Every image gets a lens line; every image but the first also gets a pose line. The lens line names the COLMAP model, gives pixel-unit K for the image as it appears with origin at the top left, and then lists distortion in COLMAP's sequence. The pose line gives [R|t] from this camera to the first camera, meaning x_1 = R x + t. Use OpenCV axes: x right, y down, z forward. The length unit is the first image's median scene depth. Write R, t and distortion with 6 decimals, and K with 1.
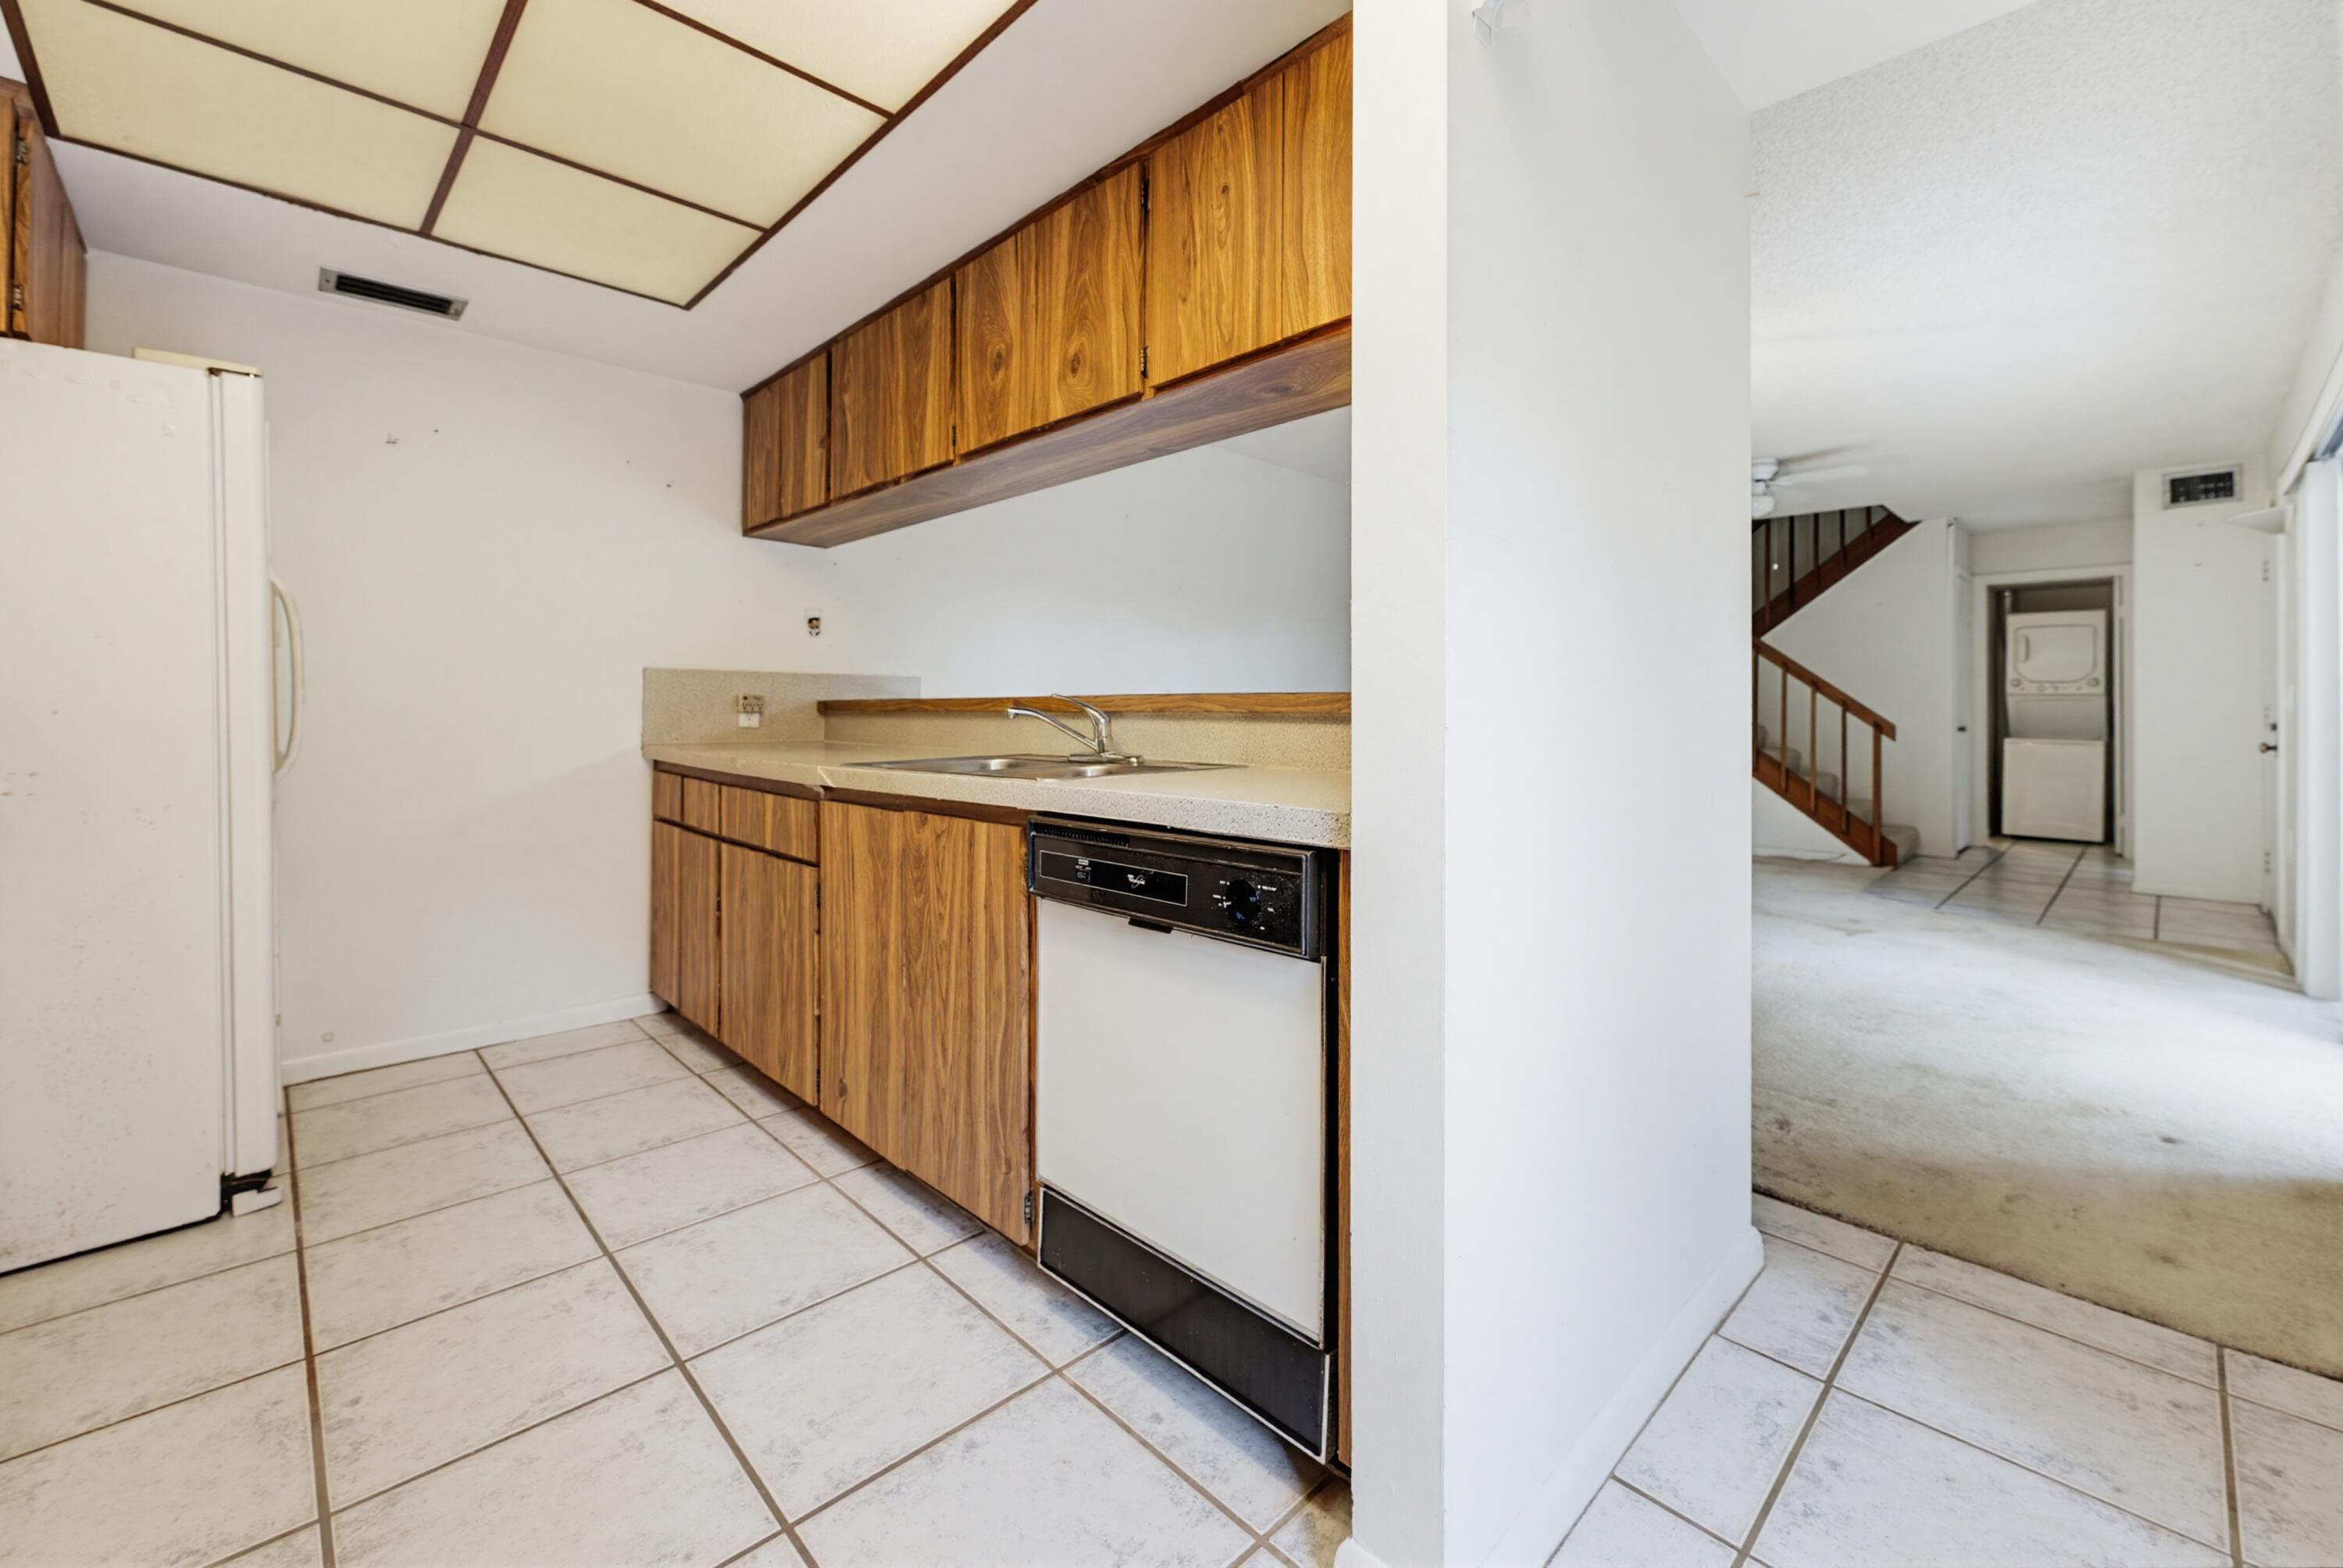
lens RADIAL K [[921.1, 0, 1163.1], [0, 921.1, 712.2], [0, 0, 1]] dist [-0.000533, -0.000230]
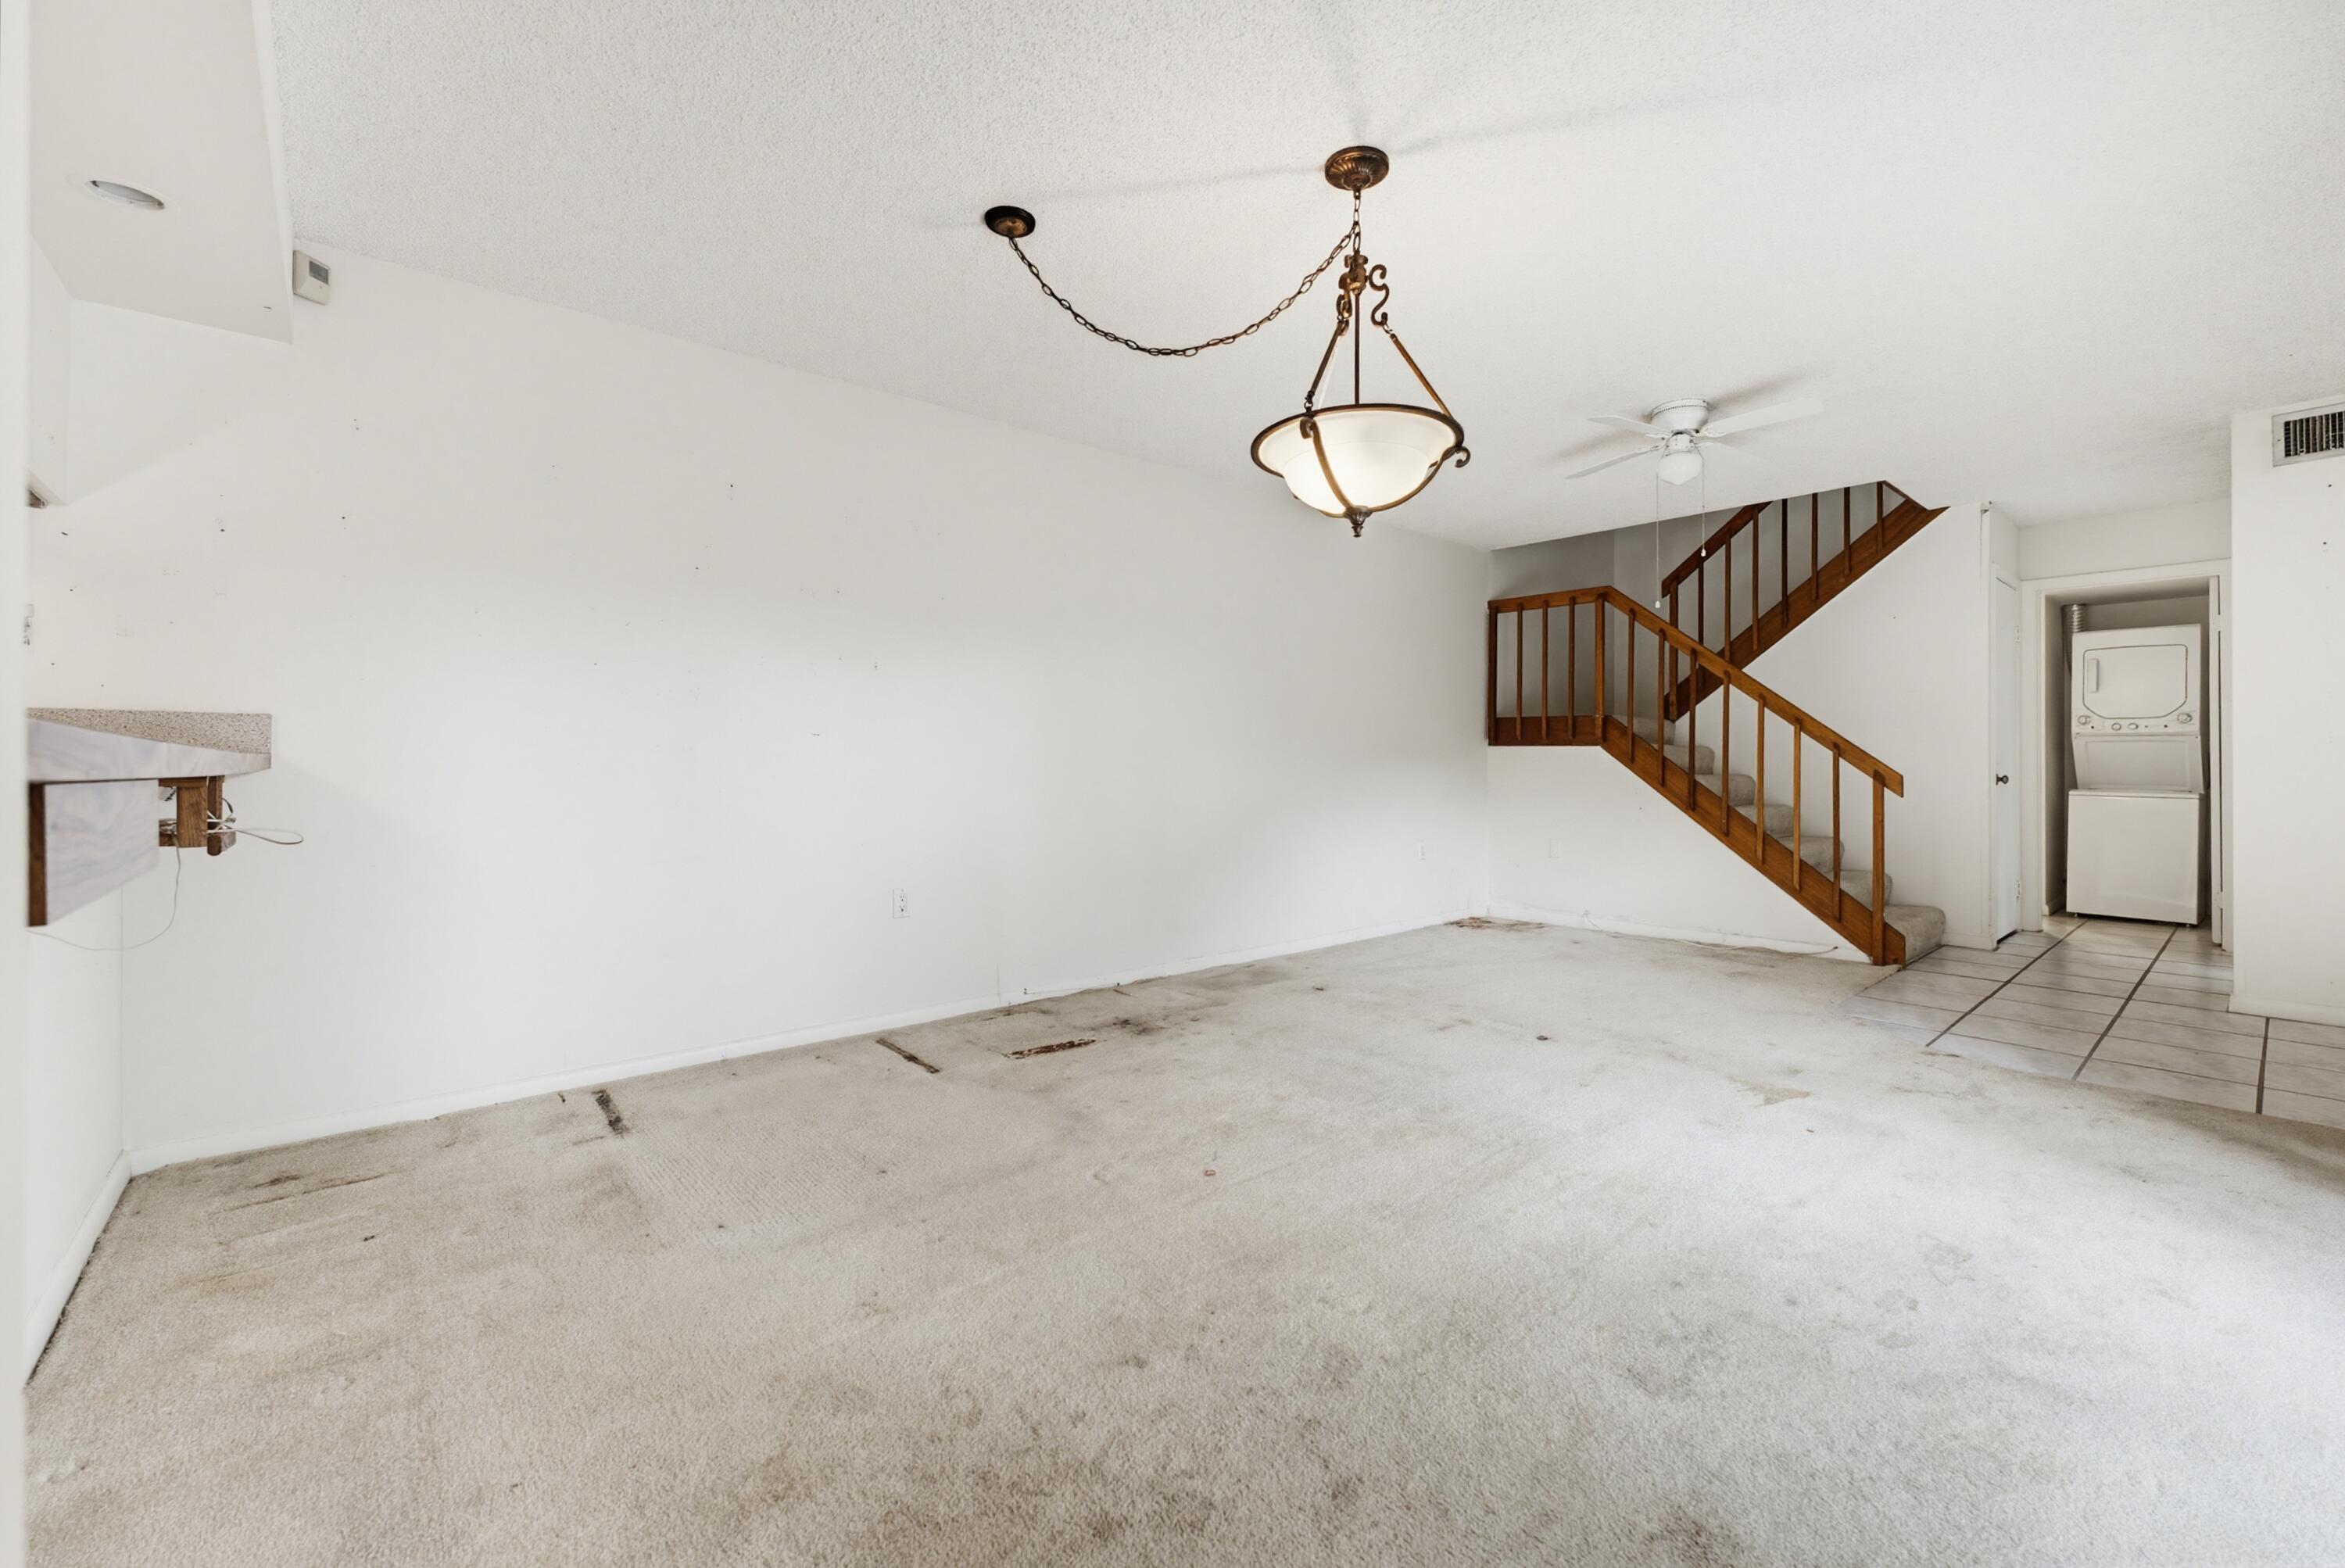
lens RADIAL K [[957.2, 0, 1175.2], [0, 957.2, 764.1], [0, 0, 1]] dist [0.000170, -0.000027]
pose [[0.999485, -0.005331, -0.031637, 0.221543], [0.005389, 0.999984, 0.001743, 0.000638], [0.031627, -0.001912, 0.999498, 0.198331]]
